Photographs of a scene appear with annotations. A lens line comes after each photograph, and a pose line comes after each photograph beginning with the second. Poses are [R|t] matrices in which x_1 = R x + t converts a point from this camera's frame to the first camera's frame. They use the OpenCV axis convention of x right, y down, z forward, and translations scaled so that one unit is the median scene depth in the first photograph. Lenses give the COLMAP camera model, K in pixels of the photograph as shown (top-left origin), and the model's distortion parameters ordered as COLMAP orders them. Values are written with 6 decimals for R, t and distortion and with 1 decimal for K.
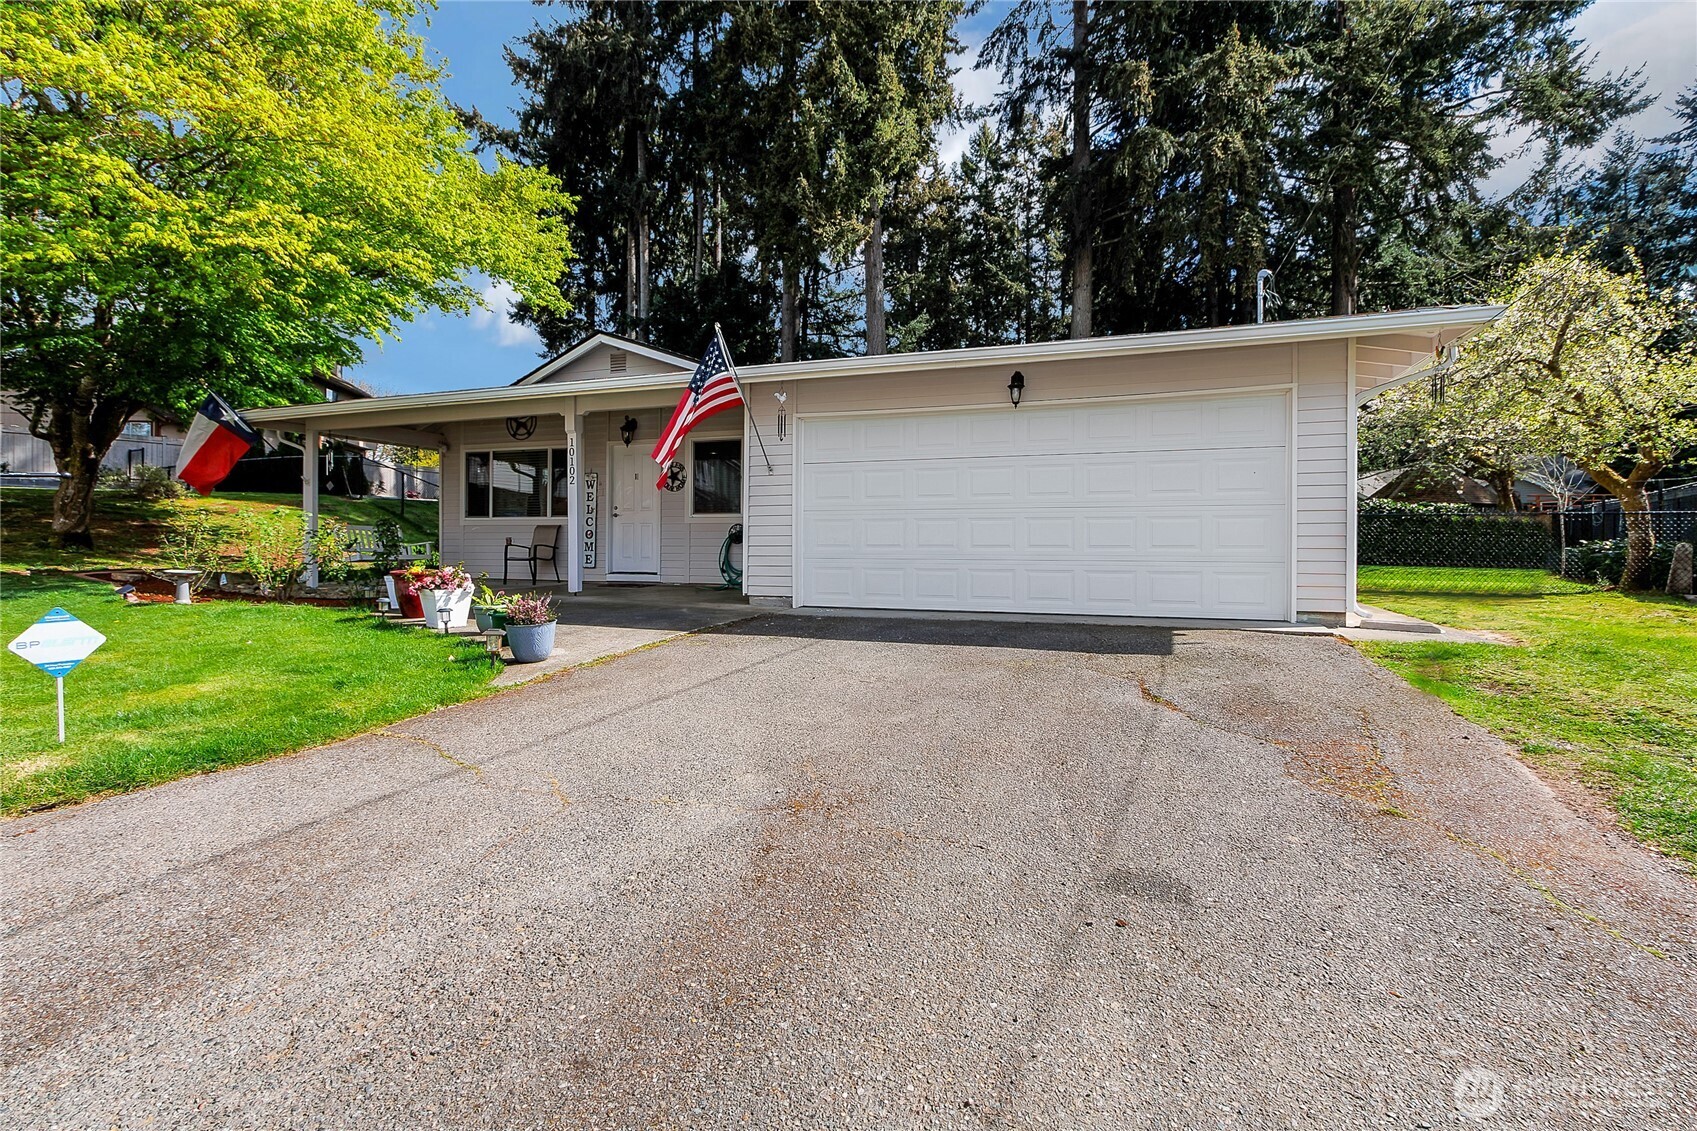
lens RADIAL K [[803.6, 0, 845.4], [0, 803.6, 526.1], [0, 0, 1]] dist [0.012188, -0.000090]
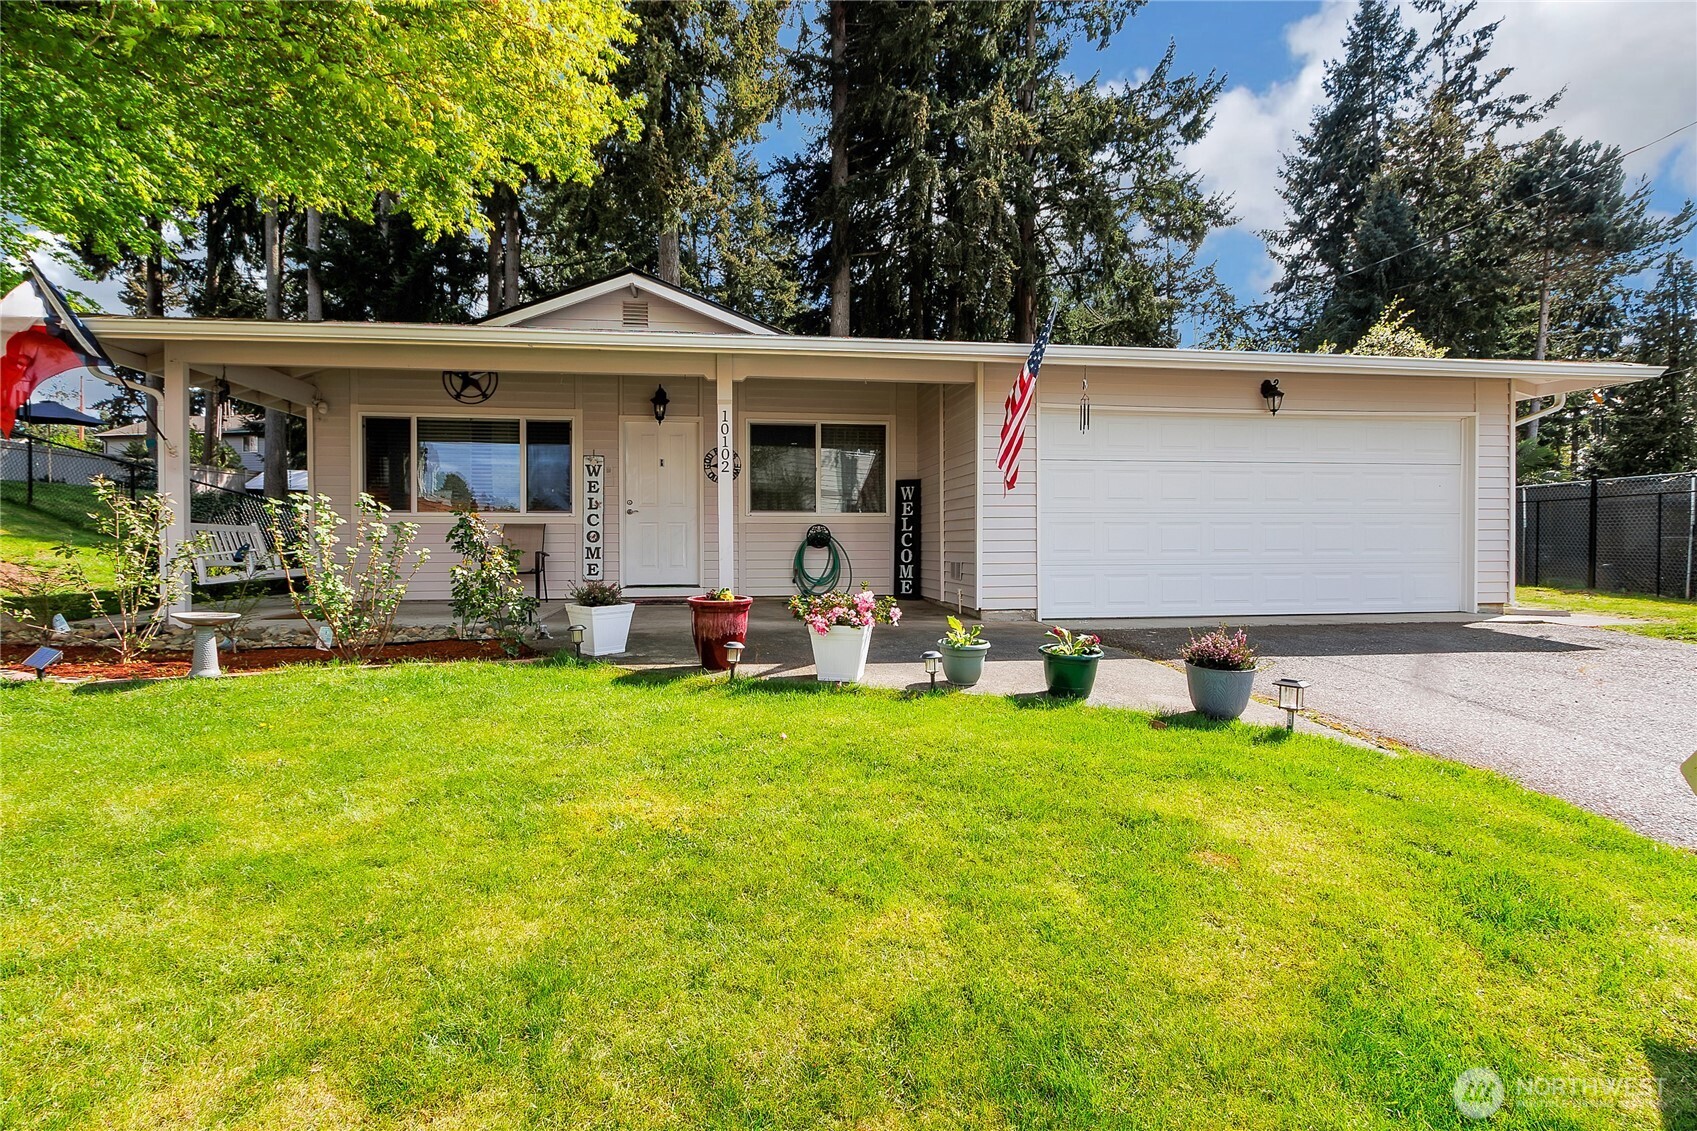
lens RADIAL K [[788.6, 0, 842.0], [0, 788.6, 540.4], [0, 0, 1]] dist [-0.000341, -0.000756]
pose [[0.878503, -0.006079, 0.477698, -0.487660], [-0.006566, 0.999671, 0.024796, -0.006367], [-0.477691, -0.024920, 0.878174, 0.247738]]
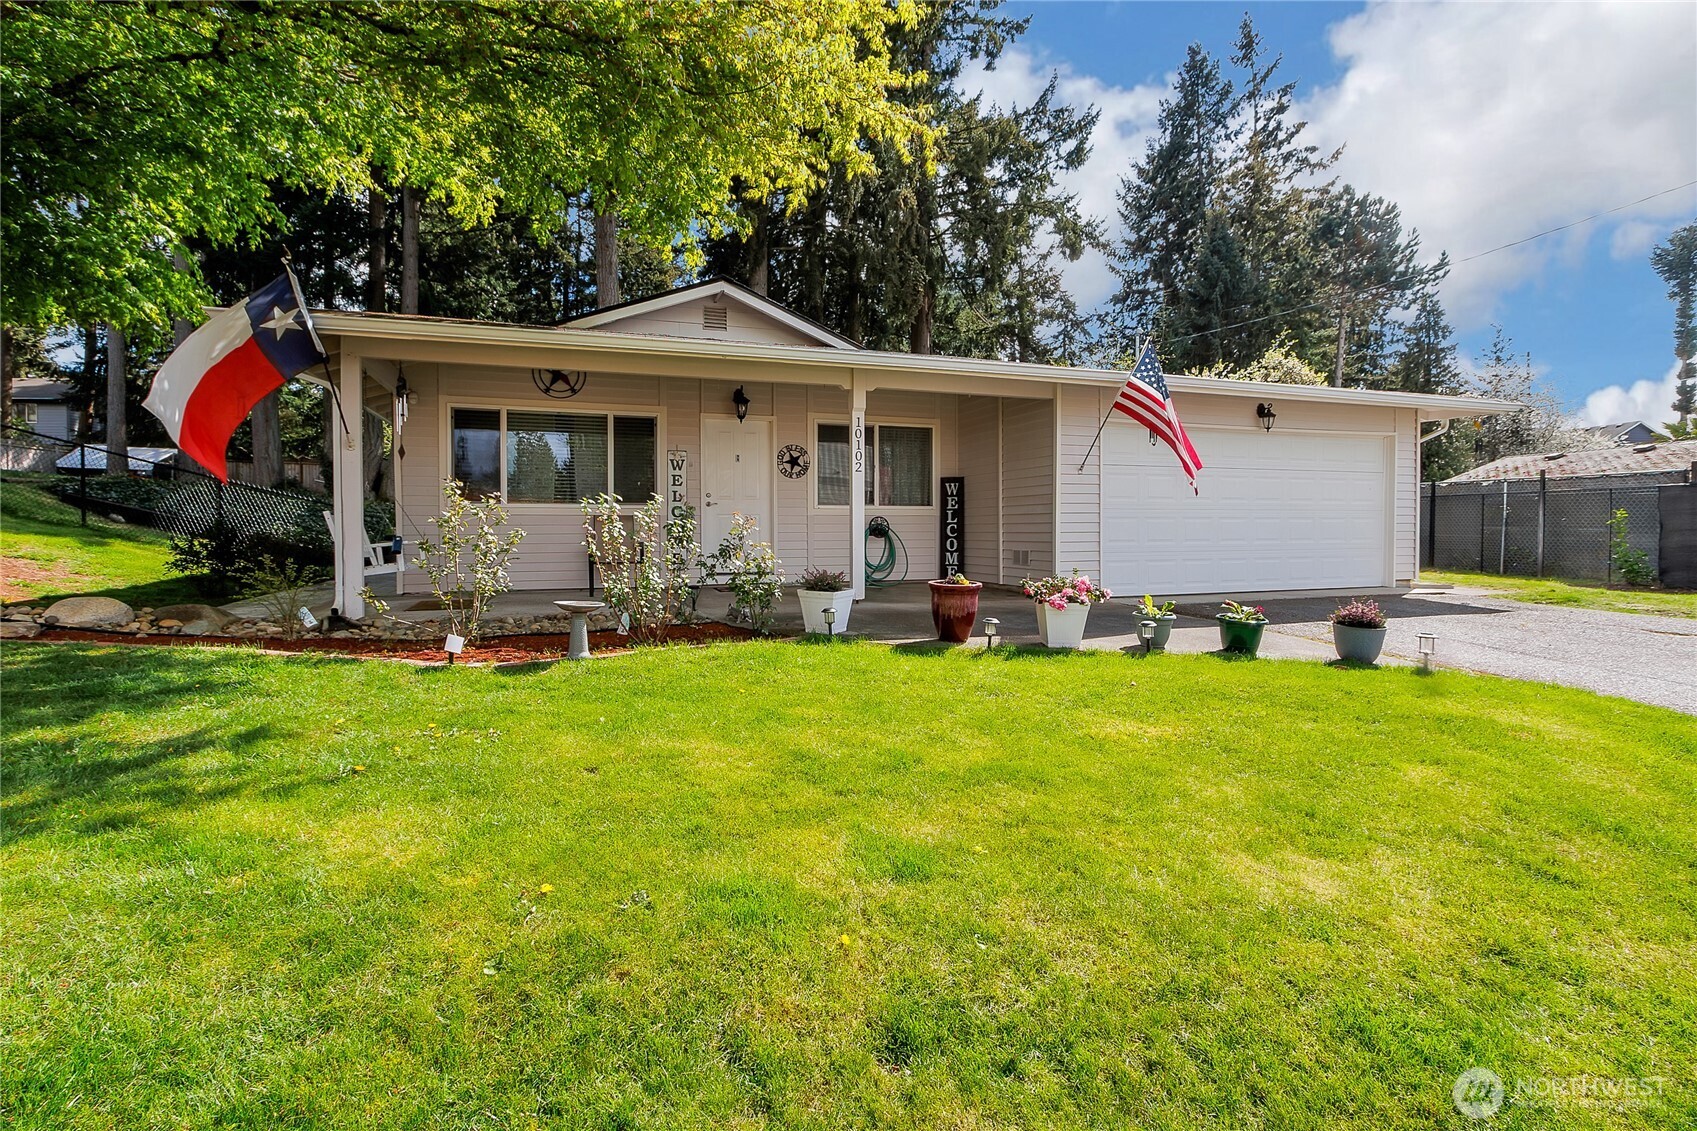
lens RADIAL K [[783.3, 0, 845.9], [0, 783.3, 536.3], [0, 0, 1]] dist [-0.001510, -0.000960]
pose [[0.767380, -0.013510, 0.641050, -0.719846], [-0.012592, 0.999268, 0.036132, -0.011627], [-0.641069, -0.035799, 0.766648, 0.307508]]
